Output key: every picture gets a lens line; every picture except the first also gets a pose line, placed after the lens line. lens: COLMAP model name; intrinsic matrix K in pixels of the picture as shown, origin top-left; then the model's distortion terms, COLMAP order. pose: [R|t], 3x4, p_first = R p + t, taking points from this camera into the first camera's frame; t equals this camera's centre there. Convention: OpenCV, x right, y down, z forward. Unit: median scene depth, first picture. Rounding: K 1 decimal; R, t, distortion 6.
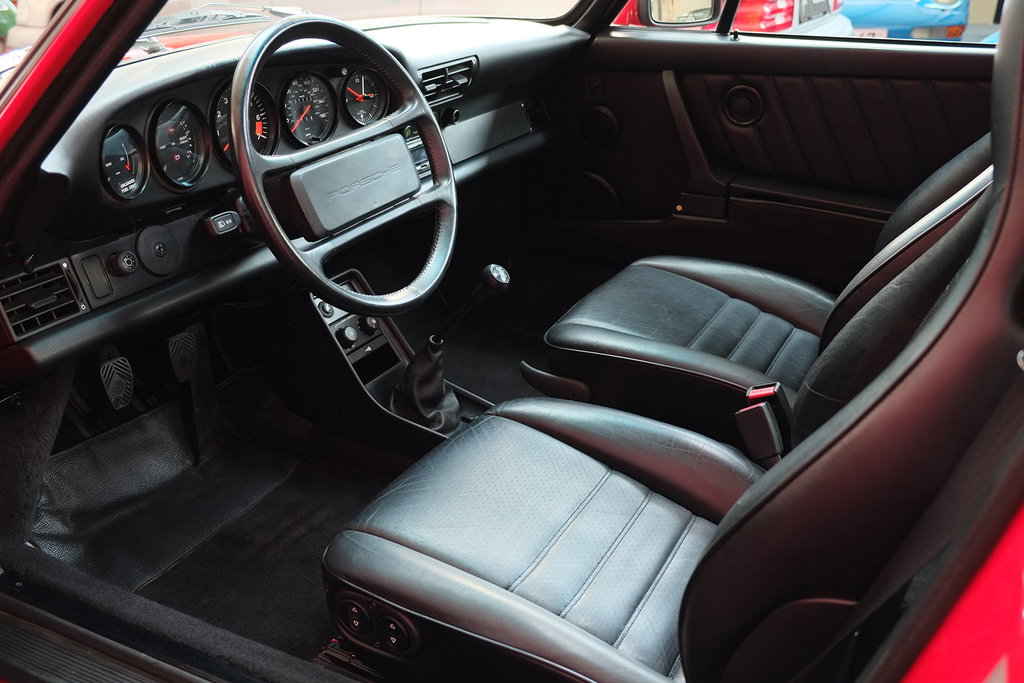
lens RADIAL K [[999.1, 0, 512.0], [0, 999.1, 341.5], [0, 0, 1]] dist [-0.006833, 0.008292]
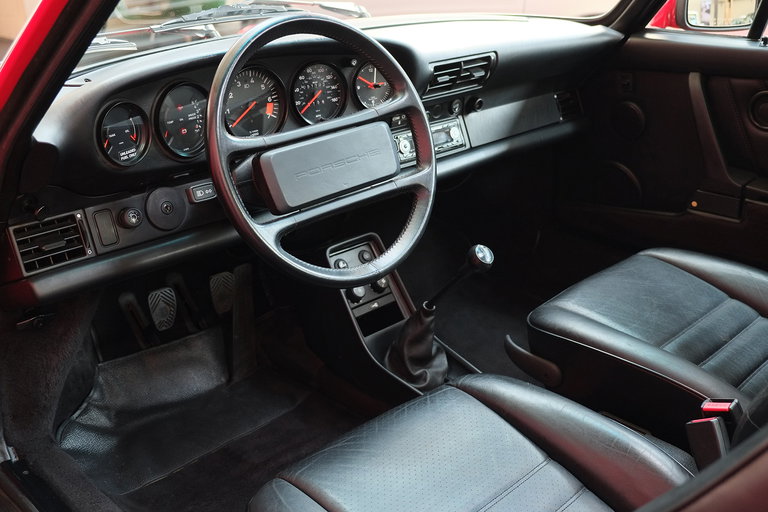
lens RADIAL K [[835.4, 0, 384.0], [0, 835.4, 256.0], [0, 0, 1]] dist [-0.056573, 0.169250]
pose [[0.955867, 0.110445, -0.272250, 0.125069], [-0.116453, 0.993178, -0.005958, -0.046476], [0.269735, 0.037399, 0.962208, 0.103246]]
